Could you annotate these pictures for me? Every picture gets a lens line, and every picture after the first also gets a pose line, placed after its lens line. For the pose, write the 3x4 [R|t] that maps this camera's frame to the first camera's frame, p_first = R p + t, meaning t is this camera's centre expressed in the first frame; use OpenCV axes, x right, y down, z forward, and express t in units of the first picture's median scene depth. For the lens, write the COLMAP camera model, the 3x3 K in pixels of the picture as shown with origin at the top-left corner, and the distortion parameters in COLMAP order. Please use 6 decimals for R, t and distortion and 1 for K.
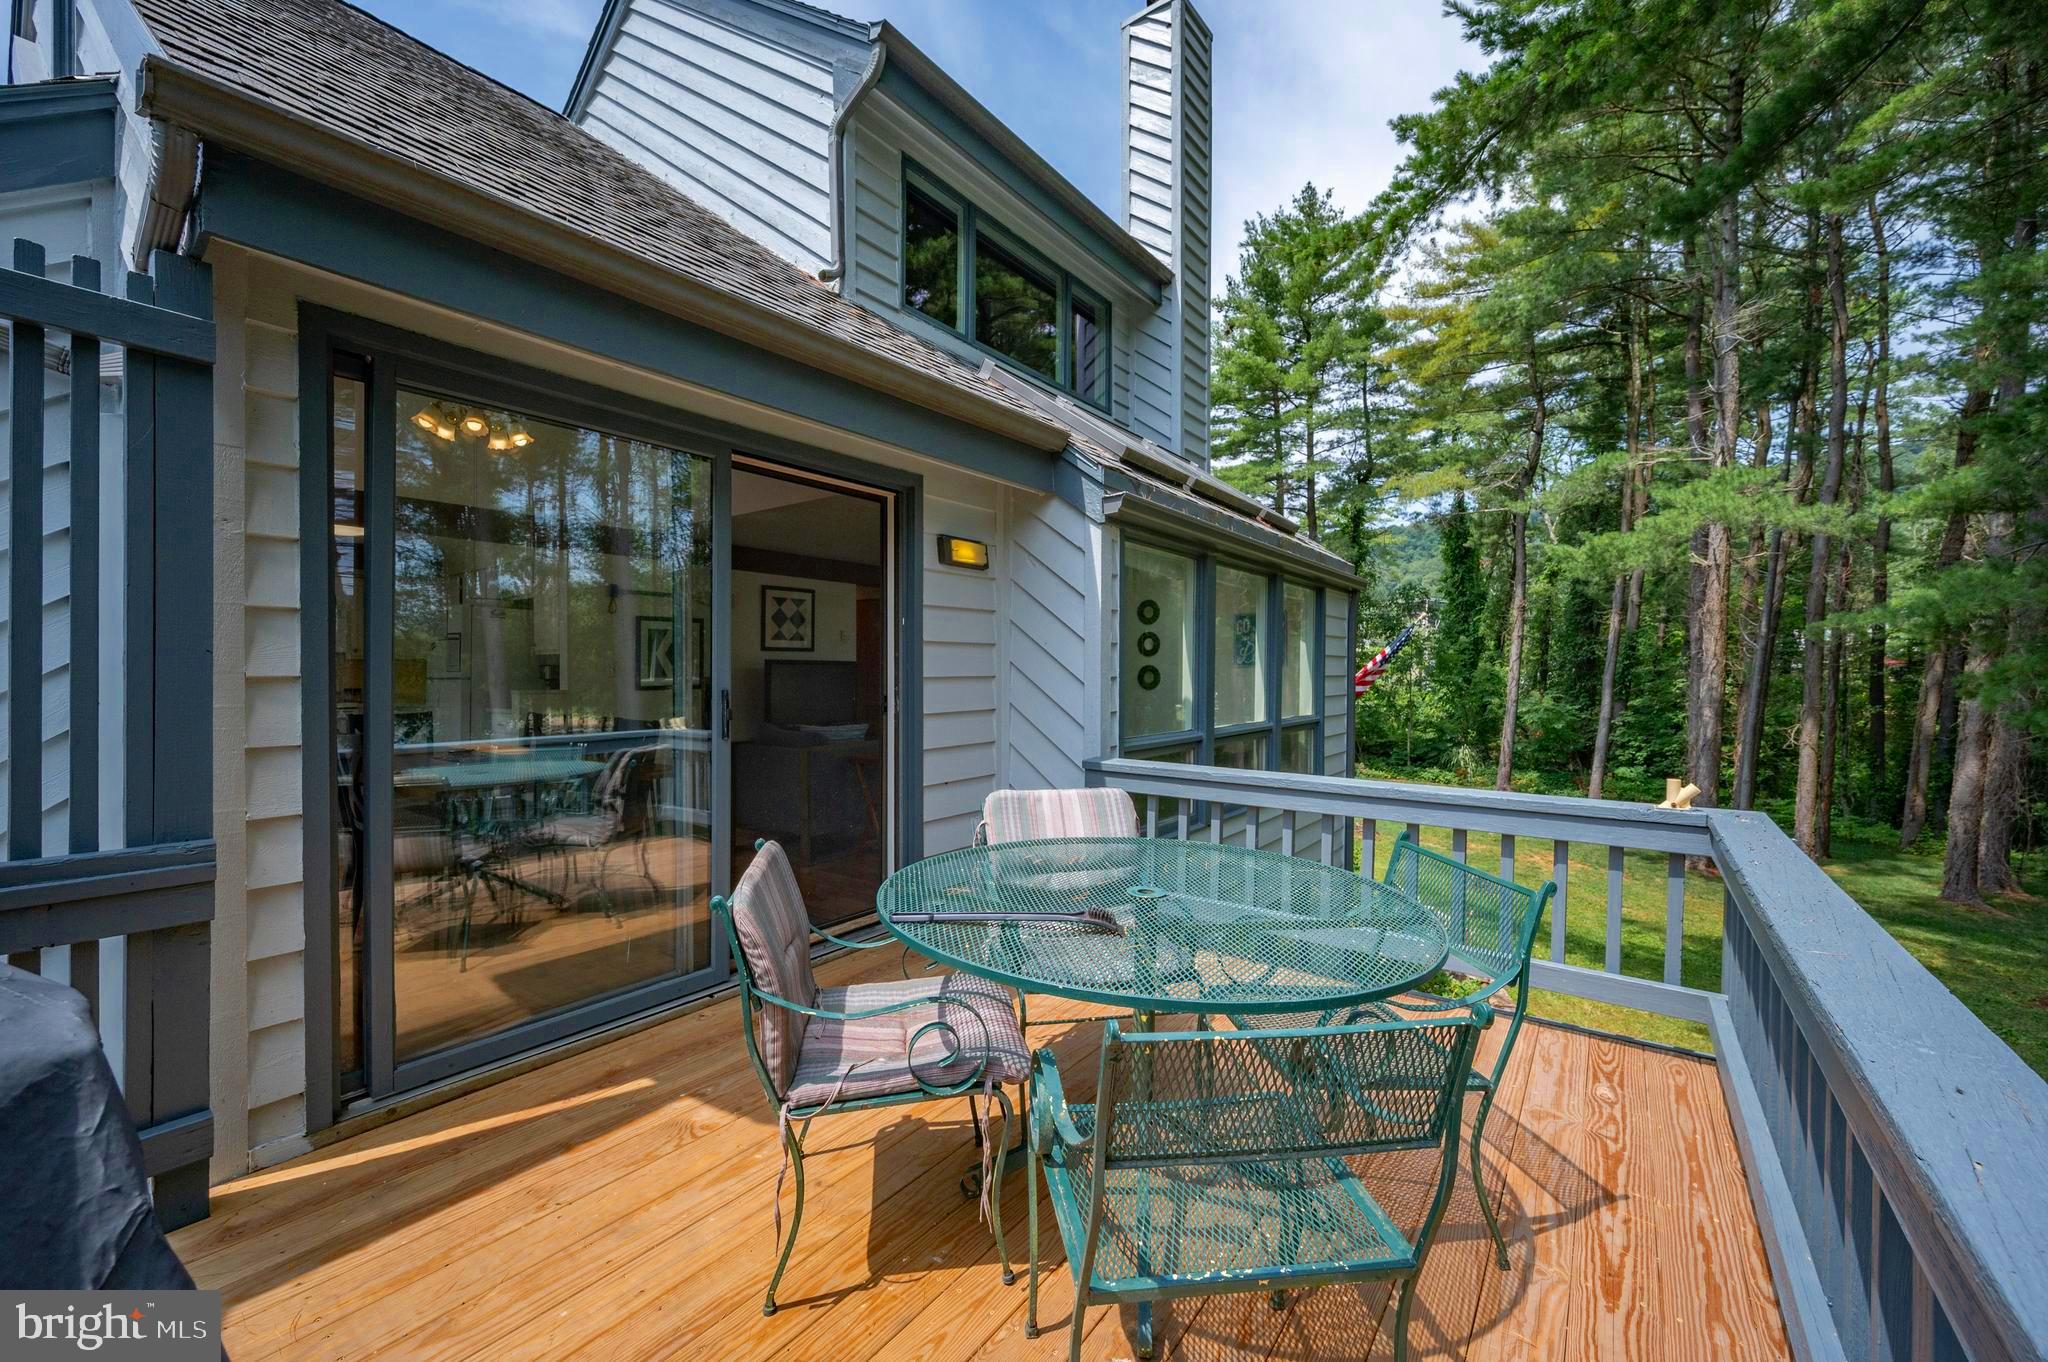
lens RADIAL K [[813.0, 0, 1024.5], [0, 813.0, 666.7], [0, 0, 1]] dist [-0.001018, -0.000276]
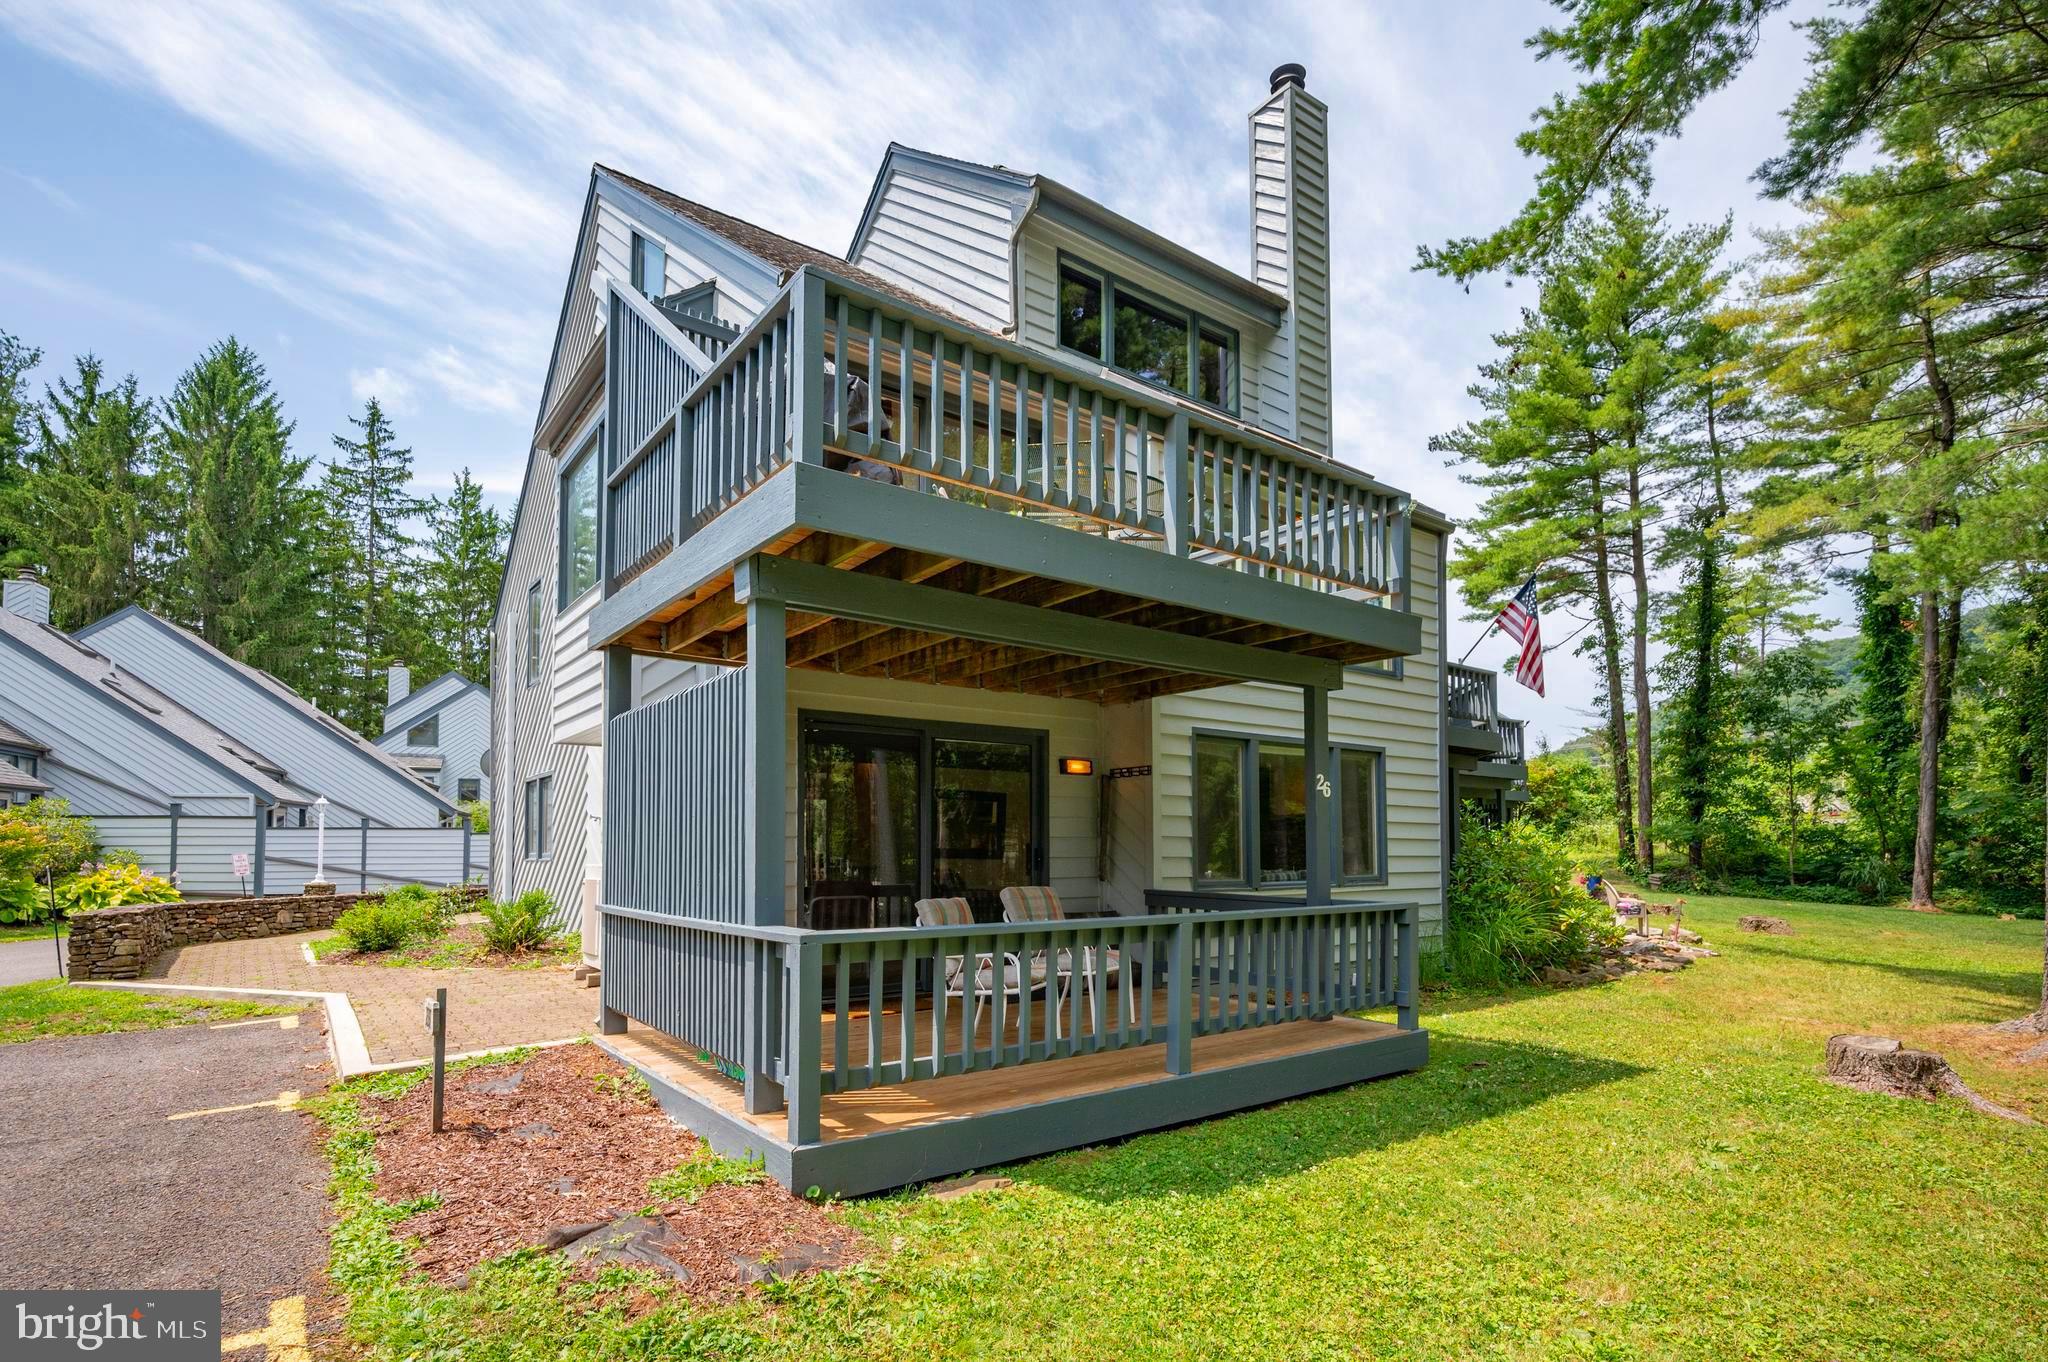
lens RADIAL K [[1002.0, 0, 1026.3], [0, 1002.0, 774.5], [0, 0, 1]] dist [-0.002044, -0.000100]
pose [[0.957738, -0.021369, -0.286848, 0.214699], [0.002325, 0.997779, -0.066567, 0.328685], [0.287634, 0.063087, 0.955660, -0.515869]]
